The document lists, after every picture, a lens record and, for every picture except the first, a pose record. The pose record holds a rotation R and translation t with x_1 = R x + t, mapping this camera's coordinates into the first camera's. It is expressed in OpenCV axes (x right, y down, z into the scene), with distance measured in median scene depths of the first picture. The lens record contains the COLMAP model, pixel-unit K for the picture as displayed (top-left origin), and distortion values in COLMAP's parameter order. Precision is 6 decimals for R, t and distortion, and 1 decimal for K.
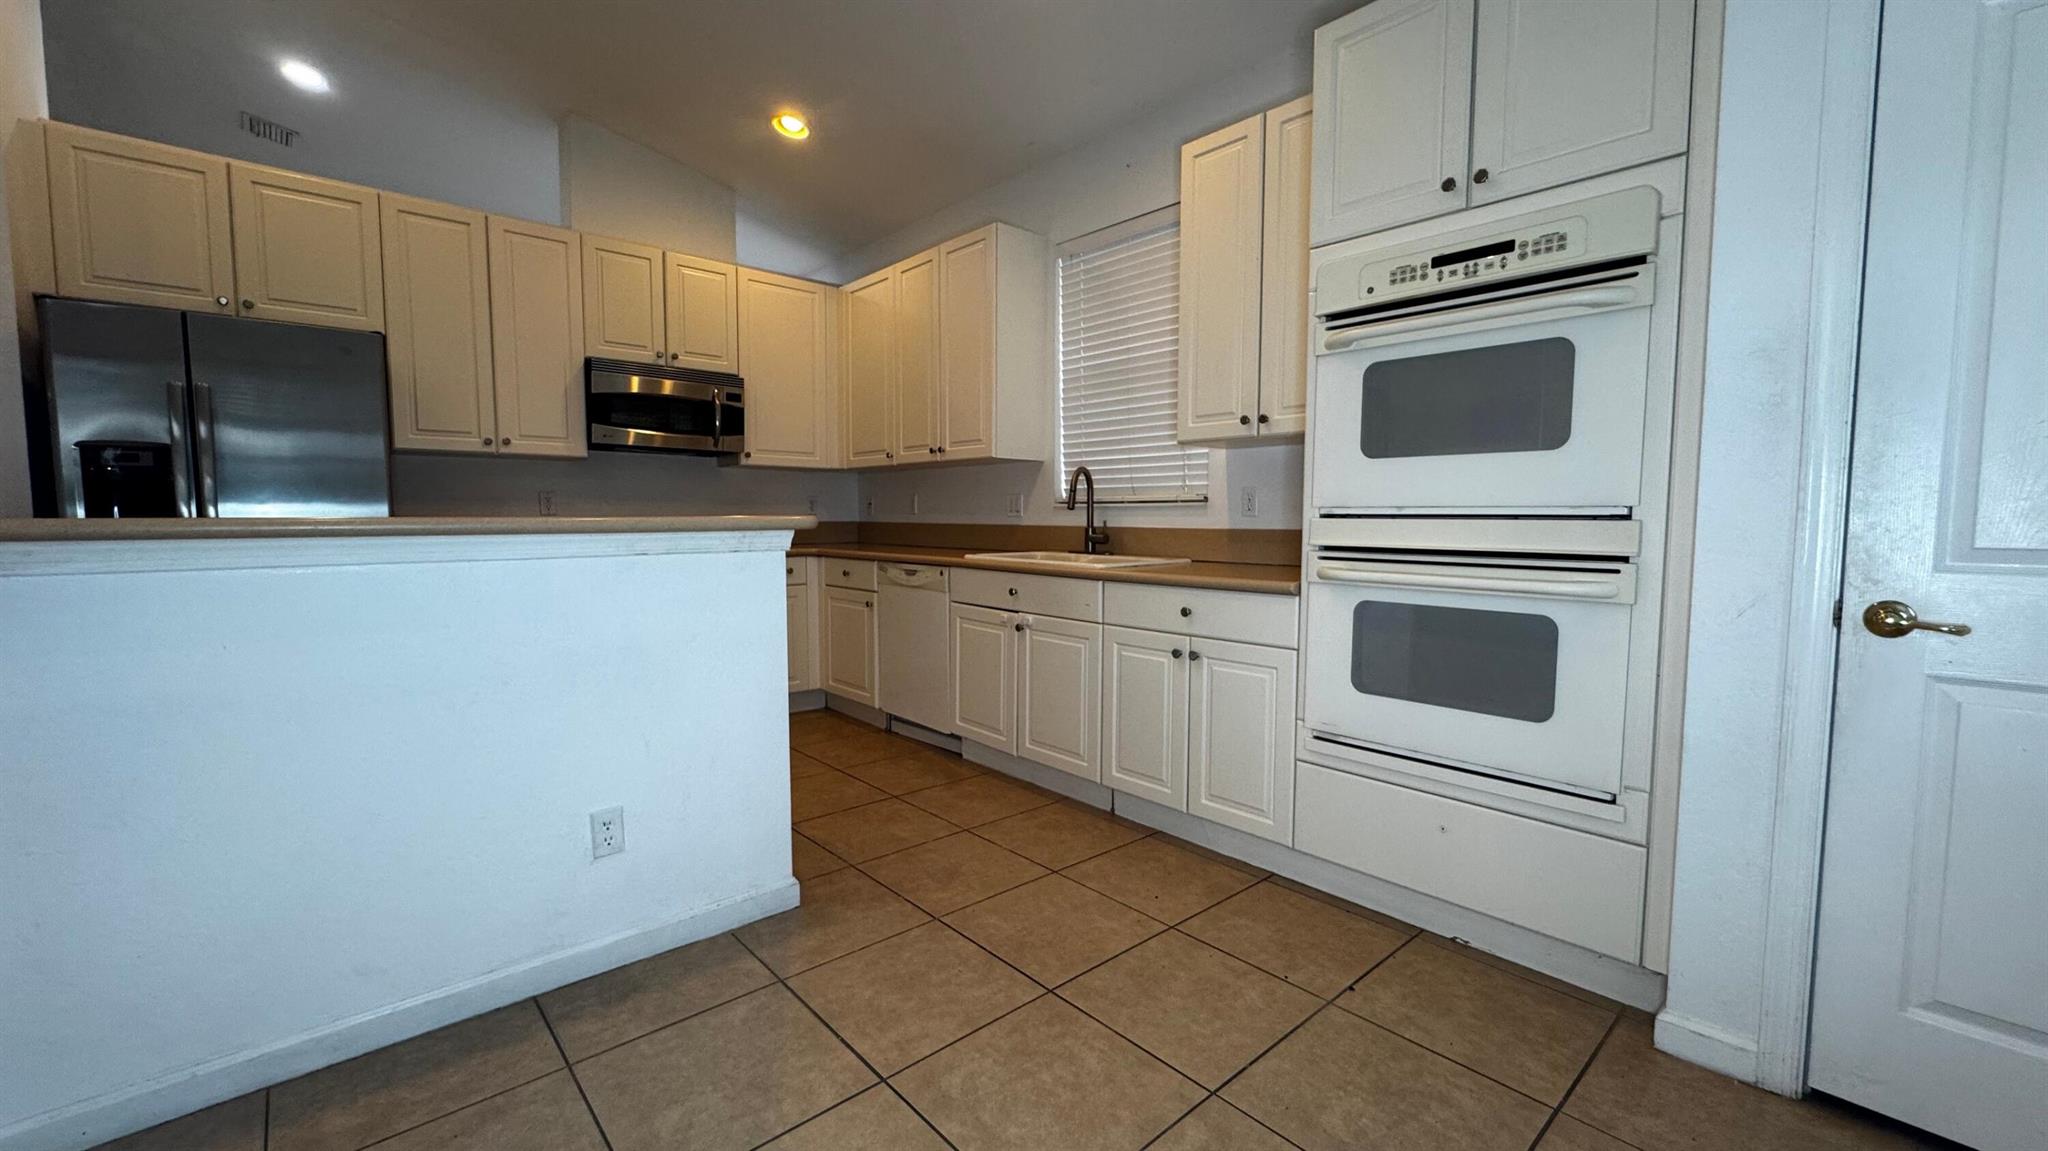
lens RADIAL K [[820.9, 0, 1025.0], [0, 820.9, 574.1], [0, 0, 1]] dist [-0.003028, 0.000431]
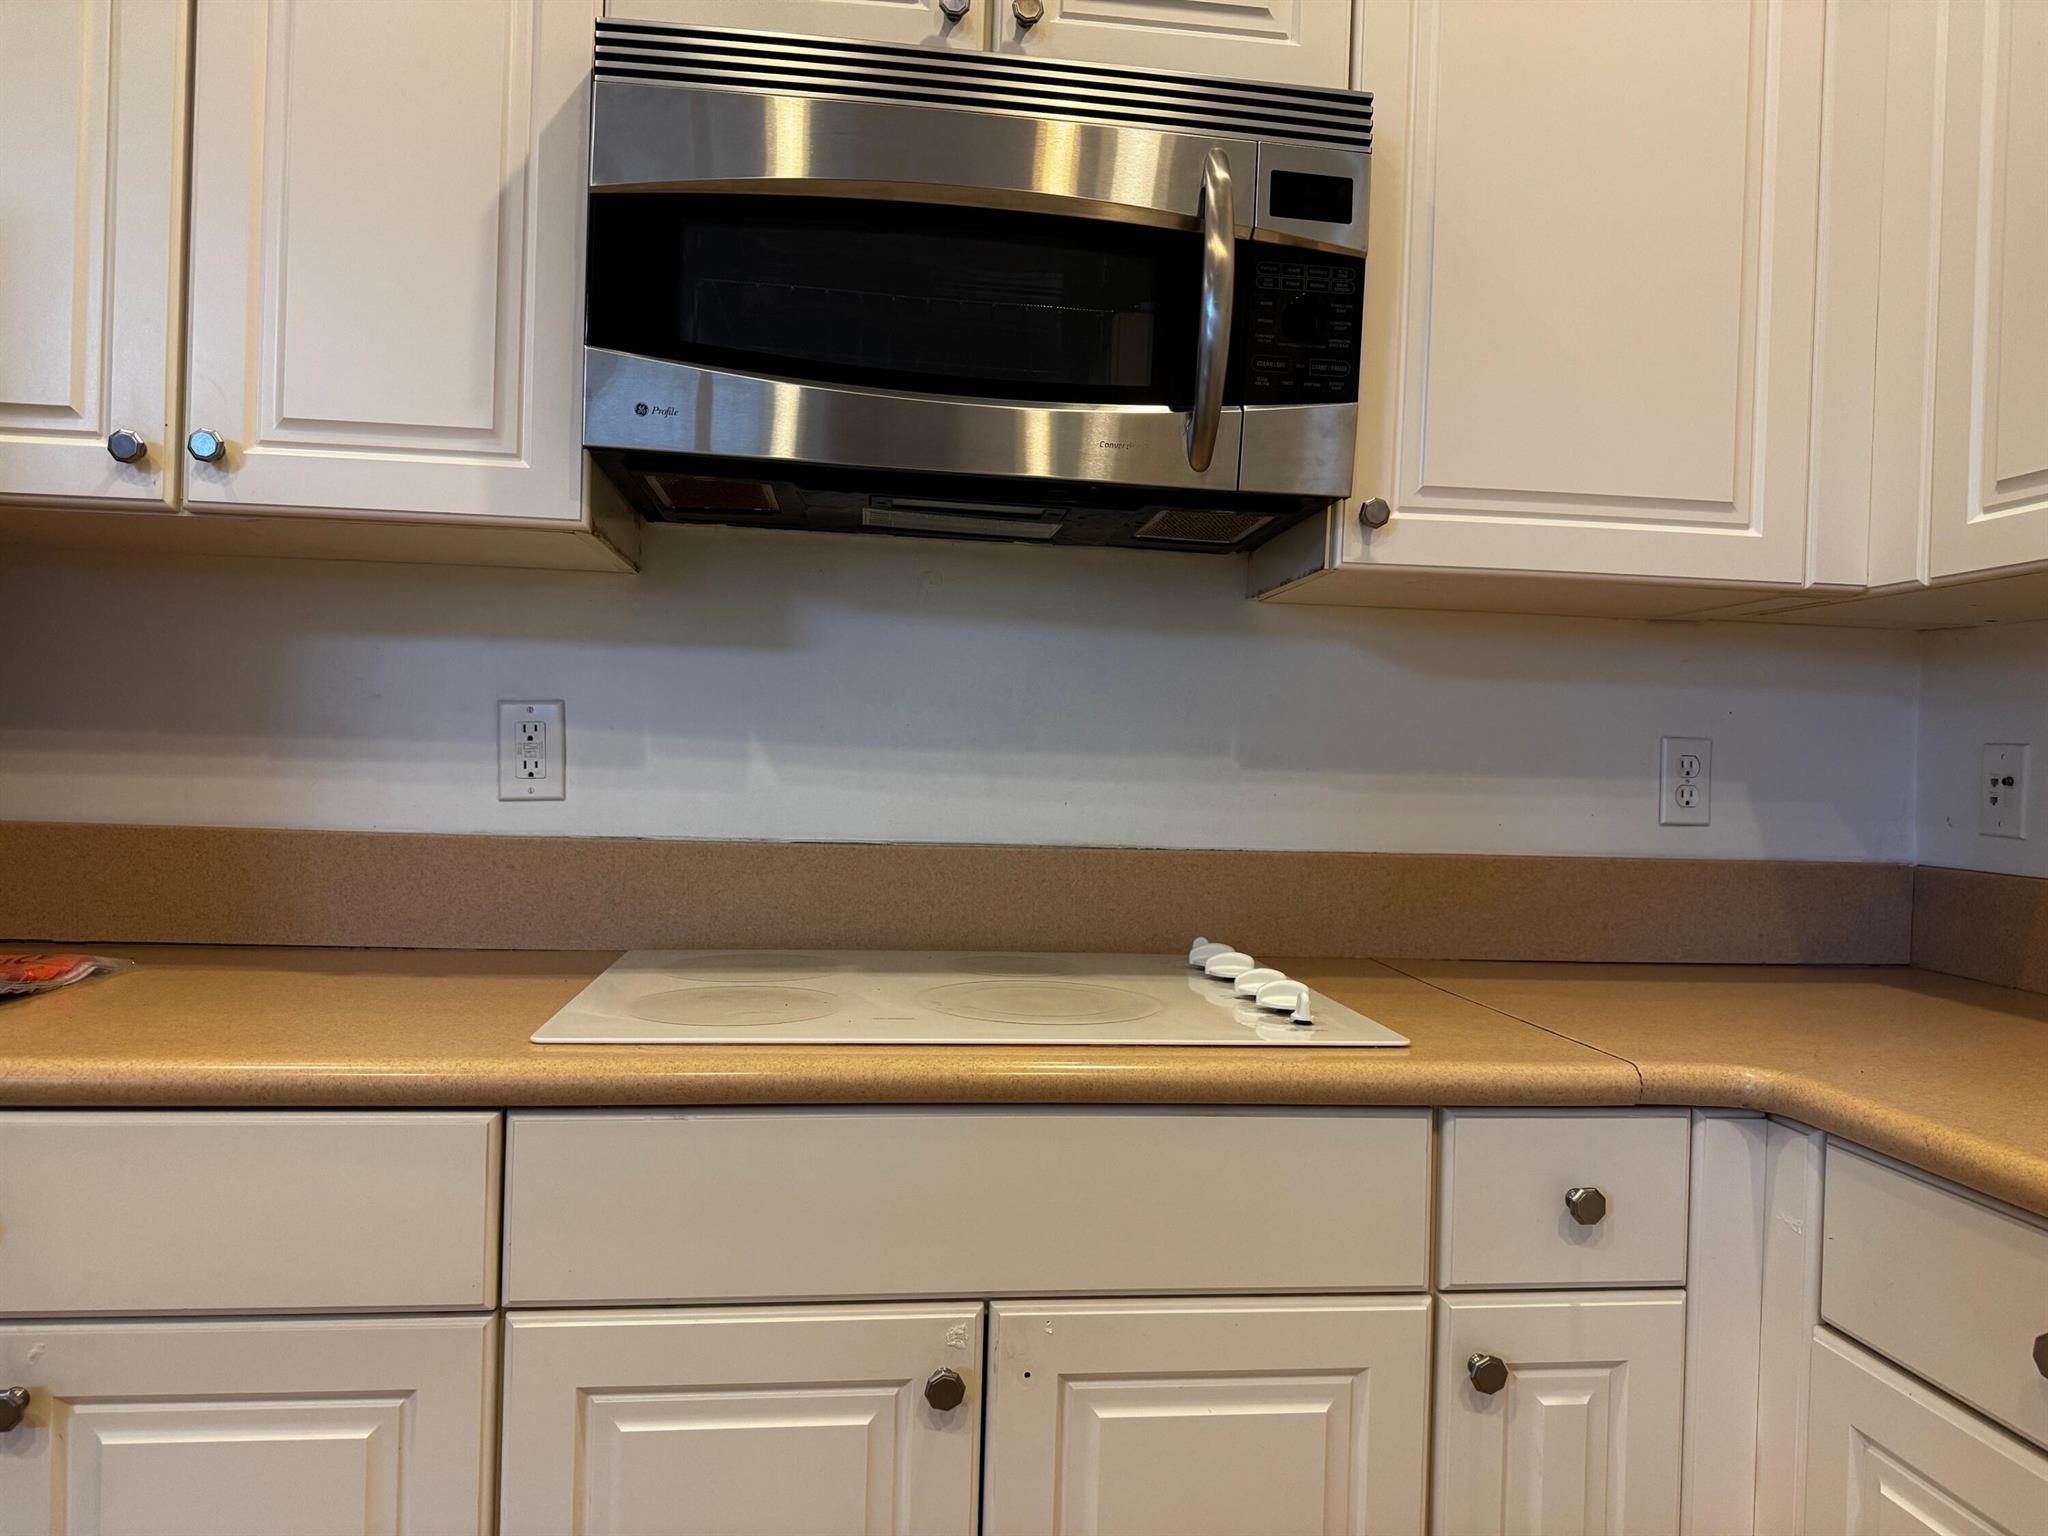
lens RADIAL K [[1467.0, 0, 1029.4], [0, 1467.0, 782.5], [0, 0, 1]] dist [0.029416, -0.002025]
pose [[0.818685, 0.027909, -0.573564, -0.278512], [-0.068067, 0.996493, -0.048669, -0.082973], [0.570194, 0.078886, 0.817714, 0.921668]]
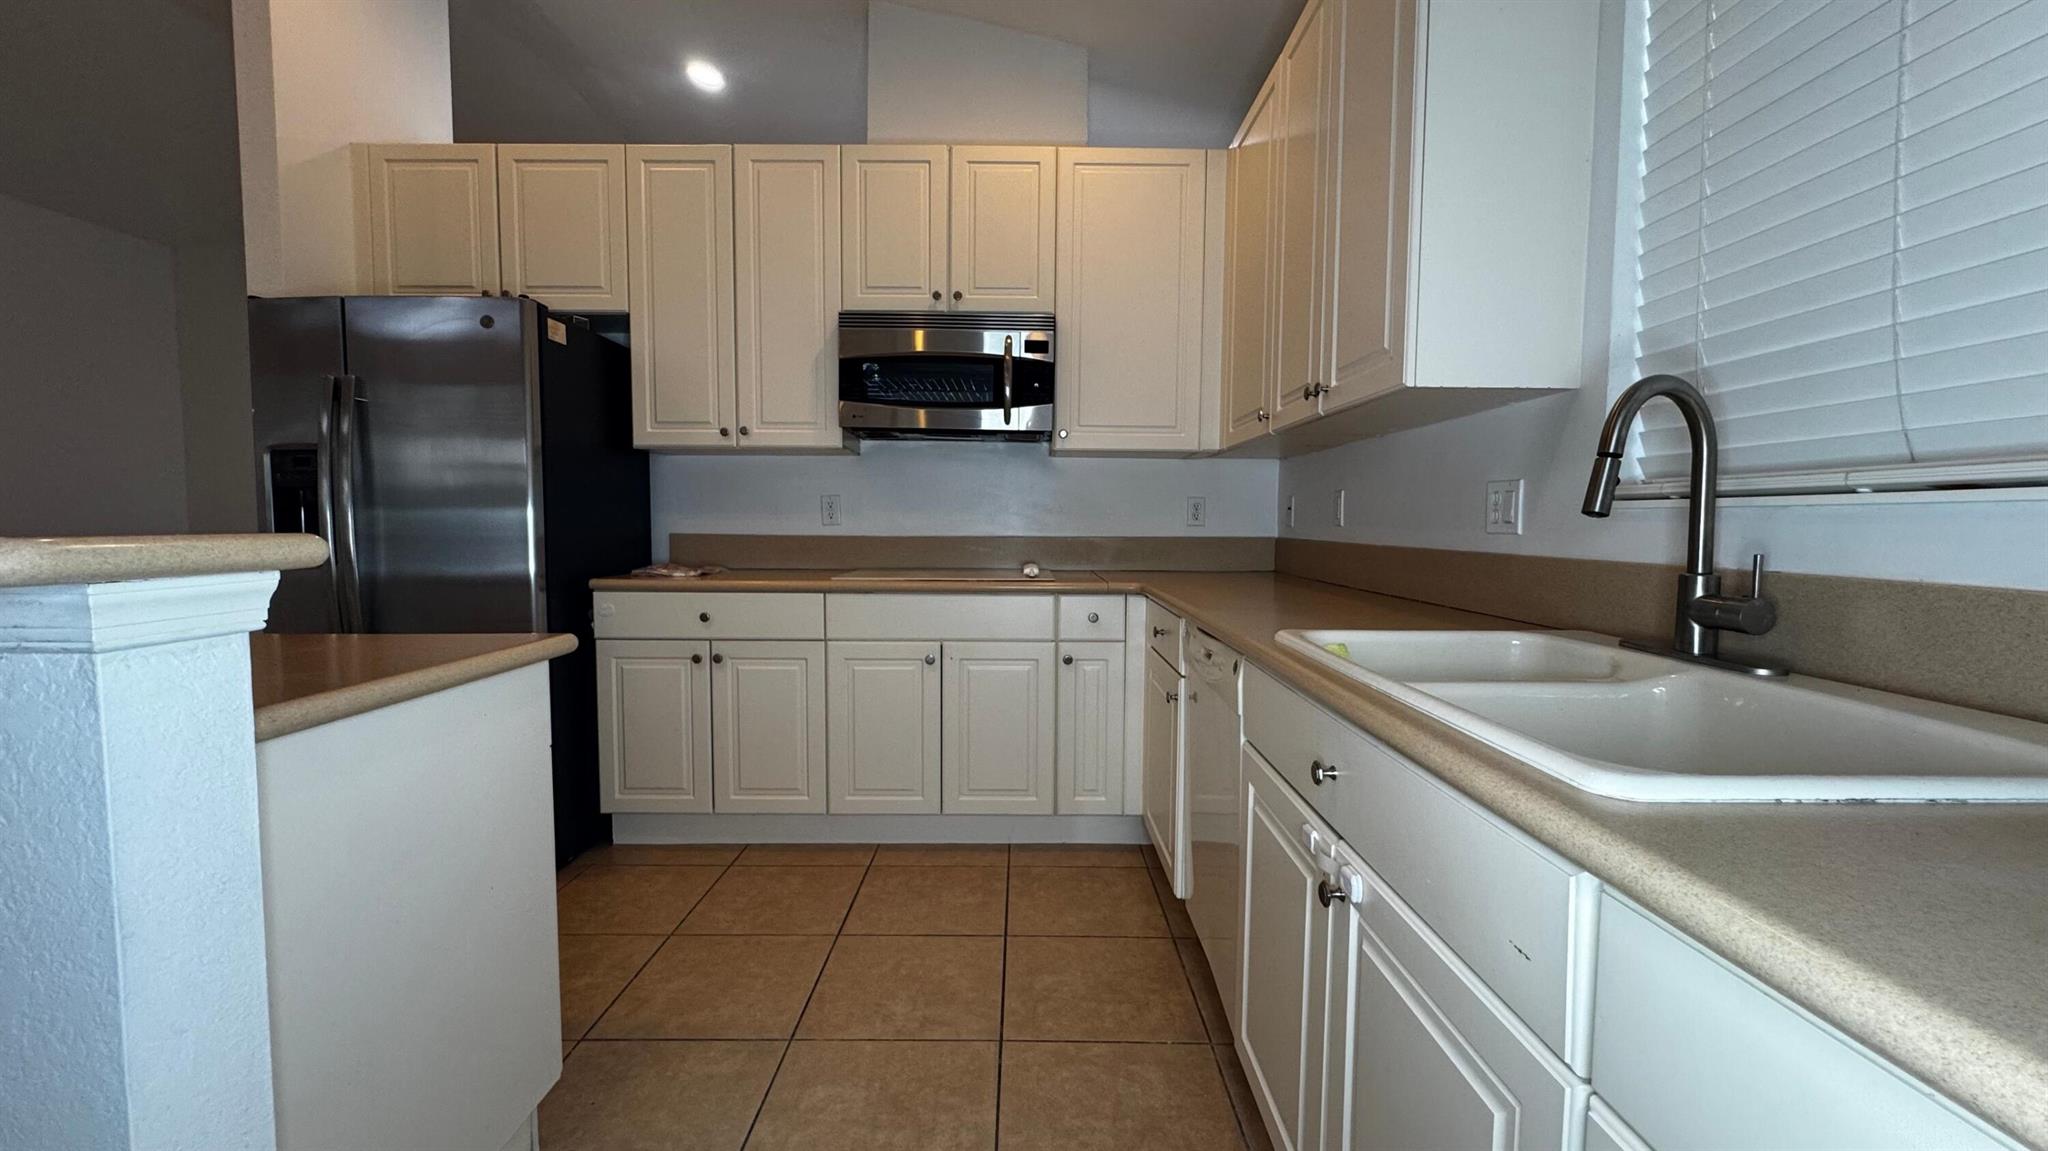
lens RADIAL K [[820.9, 0, 1025.6], [0, 820.9, 581.2], [0, 0, 1]] dist [-0.003028, 0.000431]
pose [[0.752049, 0.047642, -0.657383, 0.102132], [-0.049561, 0.998648, 0.015676, -0.049843], [0.657241, 0.020791, 0.753394, 0.662547]]
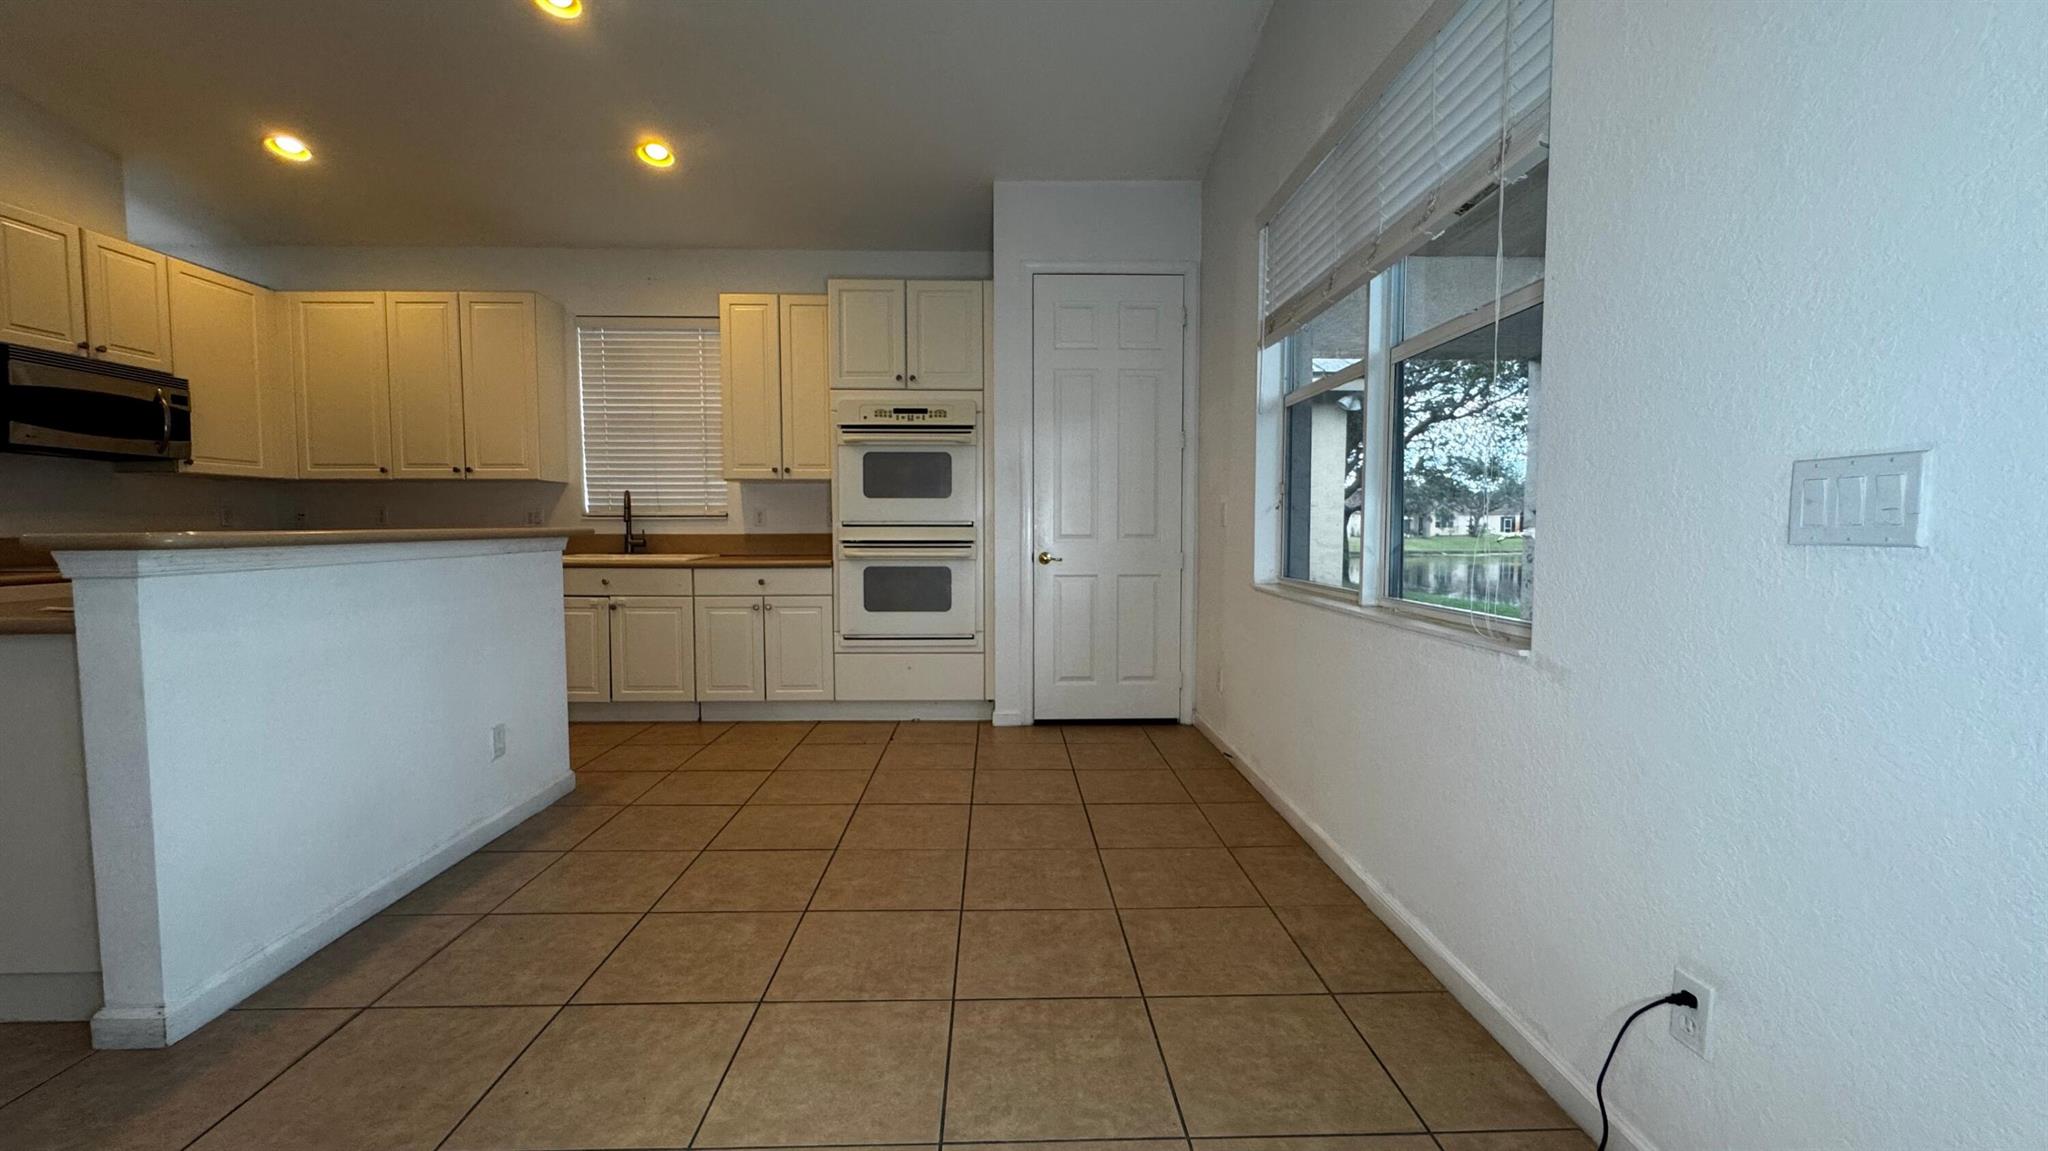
lens RADIAL K [[820.9, 0, 1021.3], [0, 820.9, 573.9], [0, 0, 1]] dist [-0.003028, 0.000431]
pose [[0.644164, -0.048948, 0.763320, -0.600726], [0.057243, 0.998237, 0.015704, 0.026194], [-0.762743, 0.033578, 0.645830, -0.409500]]
